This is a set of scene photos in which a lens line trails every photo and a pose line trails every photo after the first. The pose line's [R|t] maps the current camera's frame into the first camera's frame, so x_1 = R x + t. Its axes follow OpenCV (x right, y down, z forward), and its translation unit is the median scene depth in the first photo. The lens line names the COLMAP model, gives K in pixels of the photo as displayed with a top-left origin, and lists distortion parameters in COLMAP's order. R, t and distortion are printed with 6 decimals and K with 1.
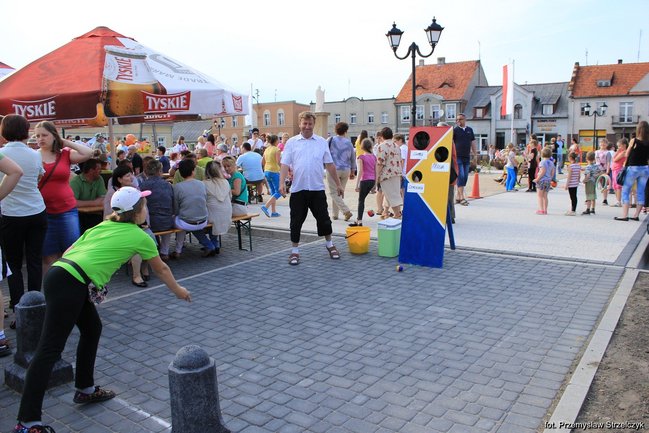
lens RADIAL K [[547.9, 0, 324.5], [0, 547.9, 216.5], [0, 0, 1]] dist [-0.170884, 0.166791]
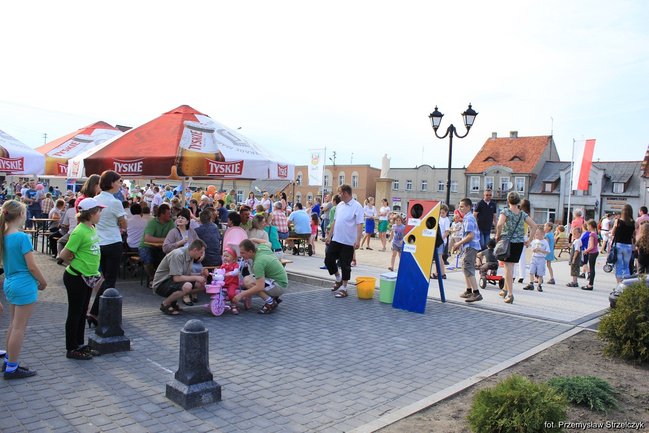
lens RADIAL K [[547.9, 0, 324.5], [0, 547.9, 216.5], [0, 0, 1]] dist [-0.170884, 0.166791]
pose [[0.987096, 0.071030, -0.143515, 0.133490], [-0.086556, 0.990697, -0.105007, 0.020995], [0.134721, 0.116074, 0.984062, -0.236393]]
